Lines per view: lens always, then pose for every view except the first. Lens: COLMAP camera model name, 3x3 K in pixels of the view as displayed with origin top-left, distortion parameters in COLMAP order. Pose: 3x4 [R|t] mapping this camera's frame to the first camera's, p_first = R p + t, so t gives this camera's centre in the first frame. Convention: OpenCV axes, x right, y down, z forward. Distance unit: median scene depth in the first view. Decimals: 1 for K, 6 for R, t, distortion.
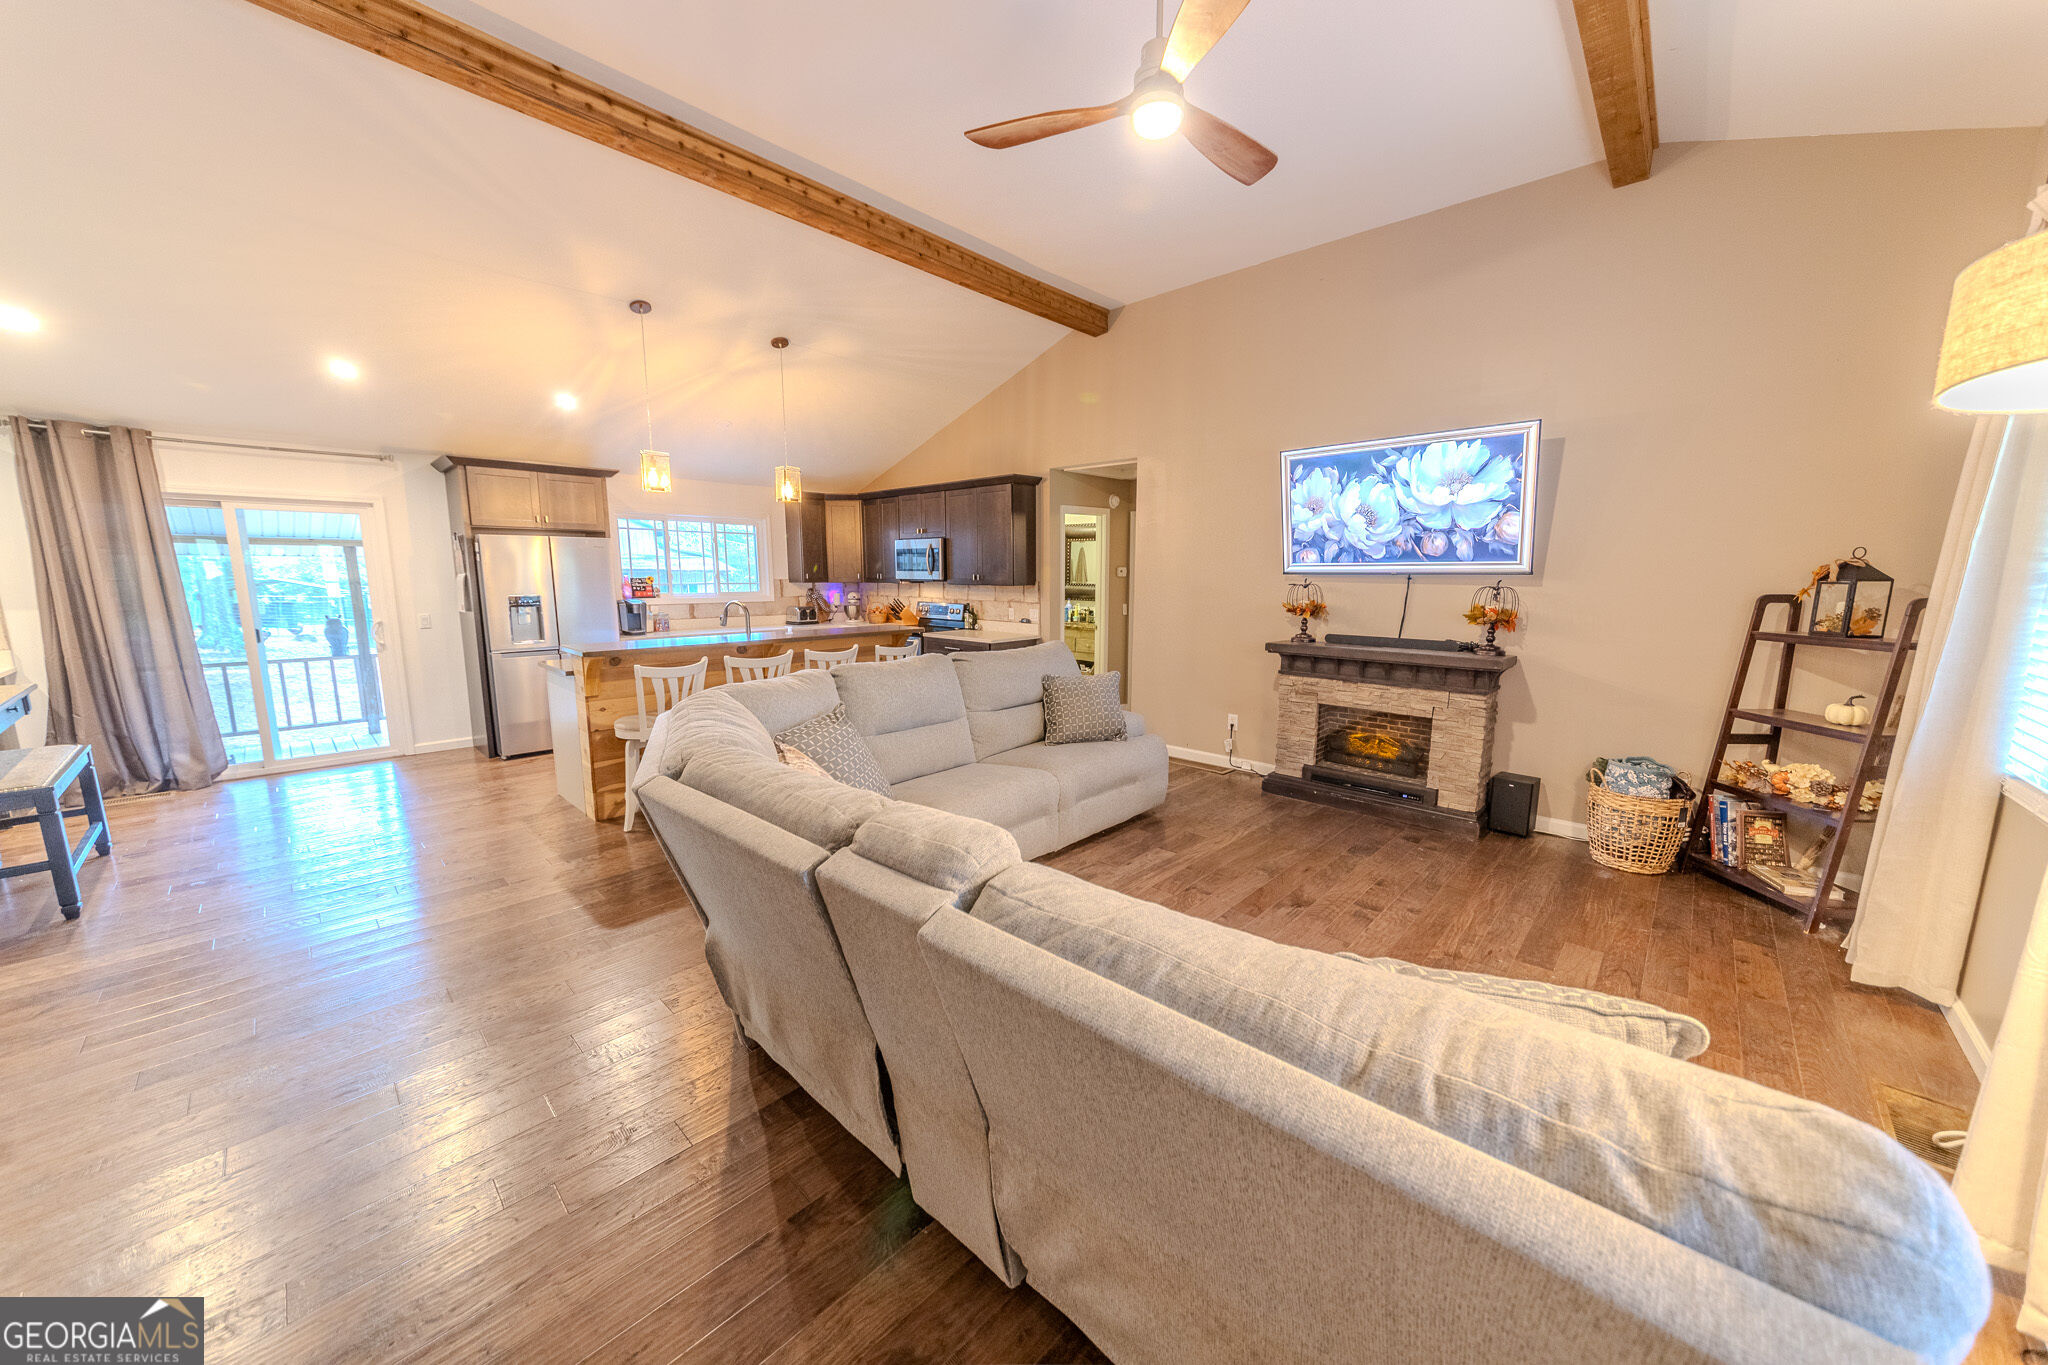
lens RADIAL K [[710.1, 0, 1017.6], [0, 710.1, 679.5], [0, 0, 1]] dist [-0.006983, 0.001064]
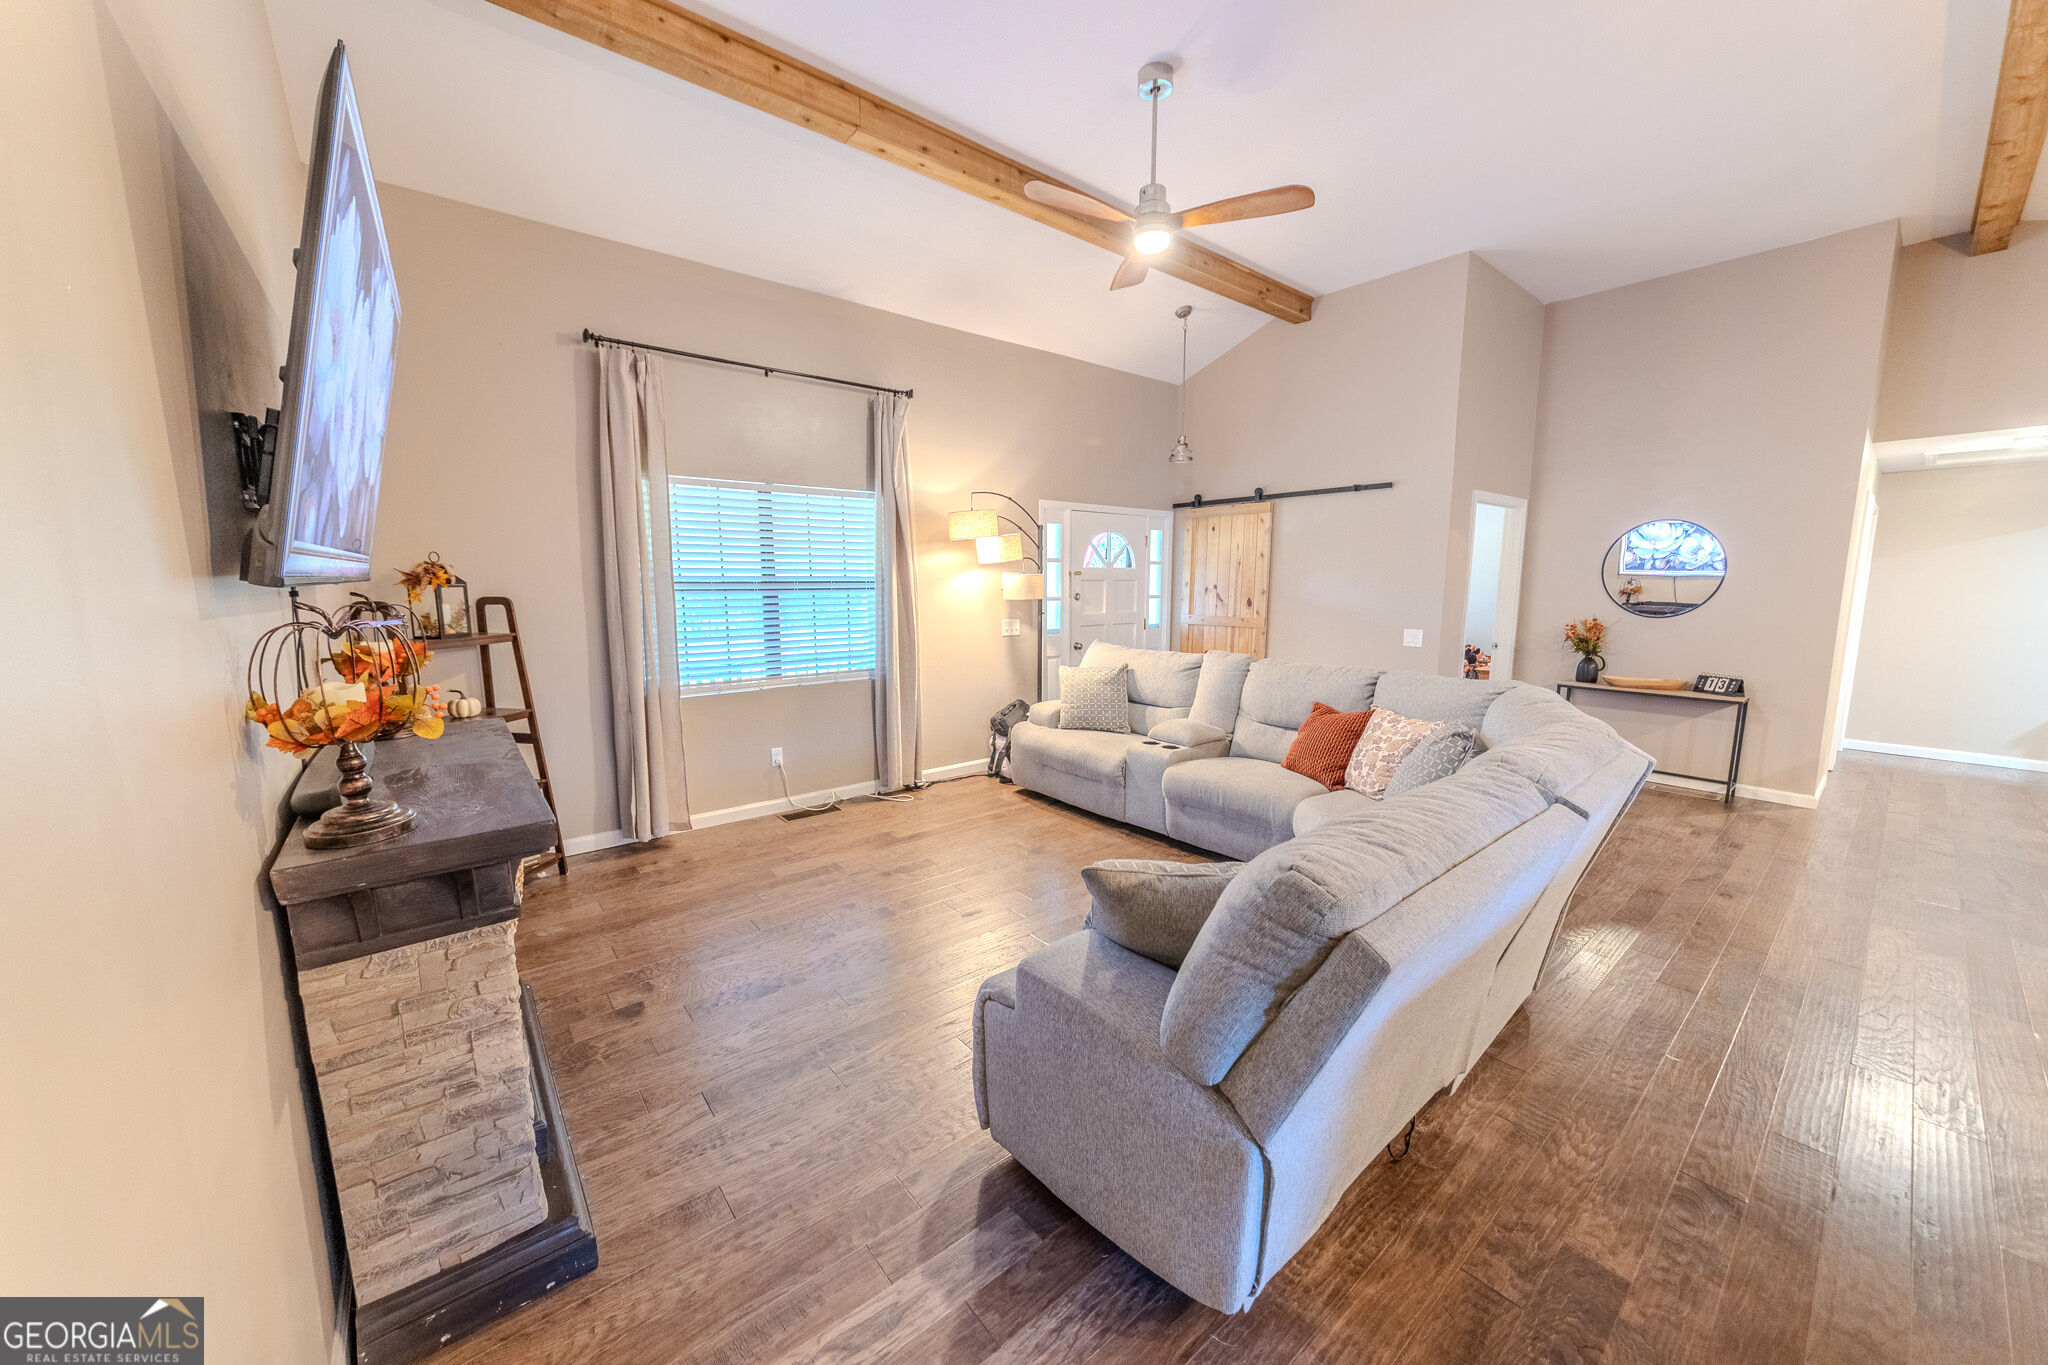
lens RADIAL K [[731.3, 0, 1020.9], [0, 731.3, 679.9], [0, 0, 1]] dist [-0.001983, -0.000165]
pose [[-0.991952, -0.021663, 0.124751, 0.138784], [0.014778, 0.958714, 0.283987, -0.214114], [-0.125752, 0.283545, -0.950678, 1.401637]]
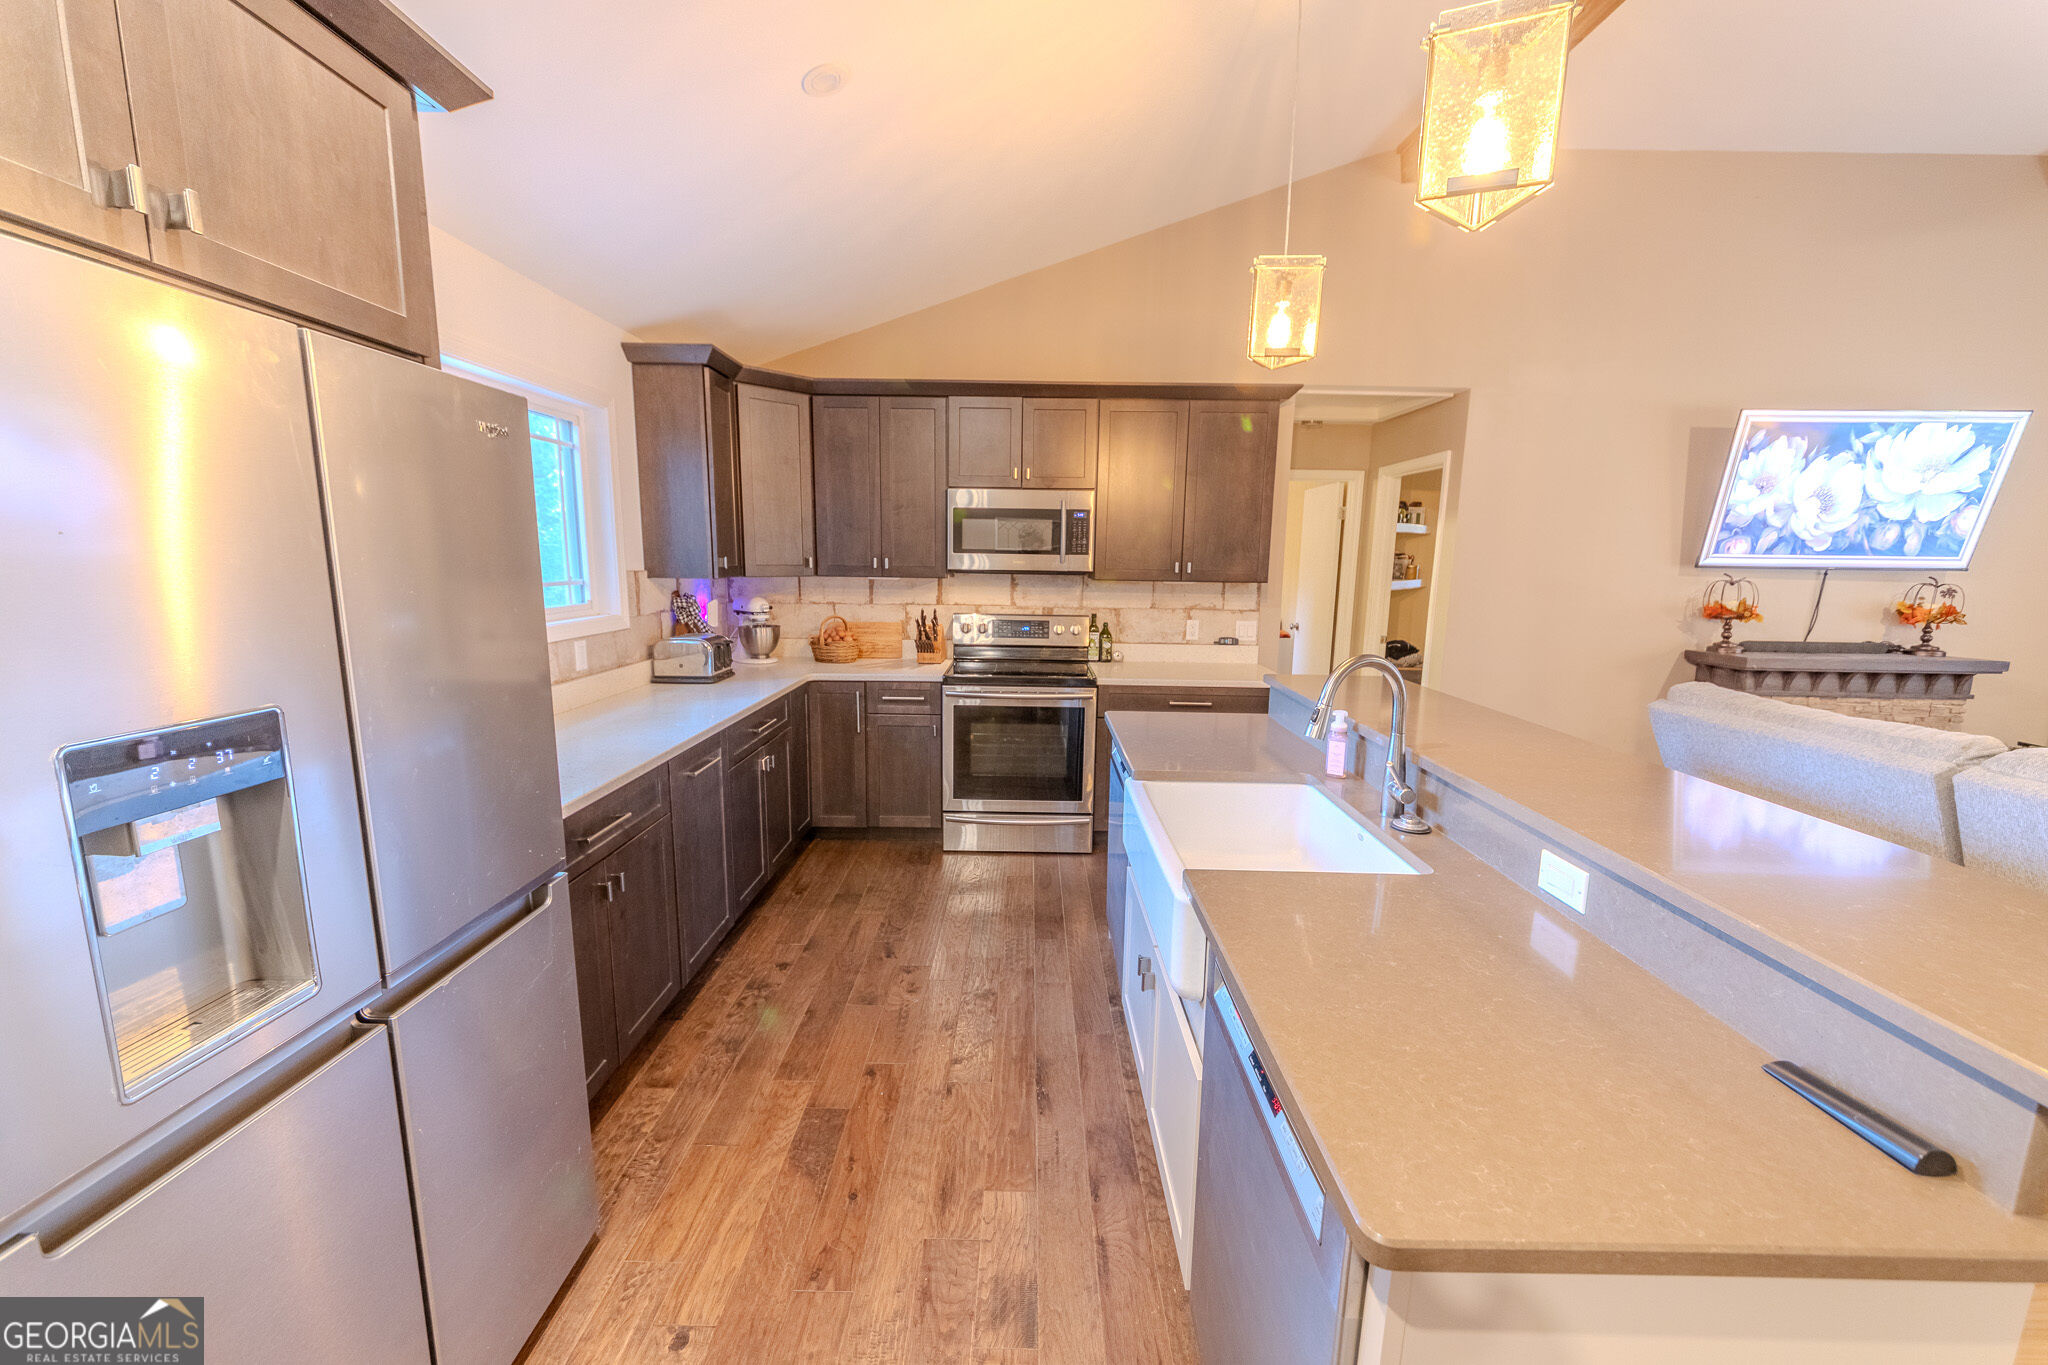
lens RADIAL K [[787.5, 0, 1030.2], [0, 787.5, 678.0], [0, 0, 1]] dist [-0.004079, 0.001675]
pose [[0.725465, -0.098386, 0.681191, -0.897999], [0.089553, 0.994810, 0.048309, -0.158703], [-0.682408, 0.025956, 0.730510, 1.022358]]
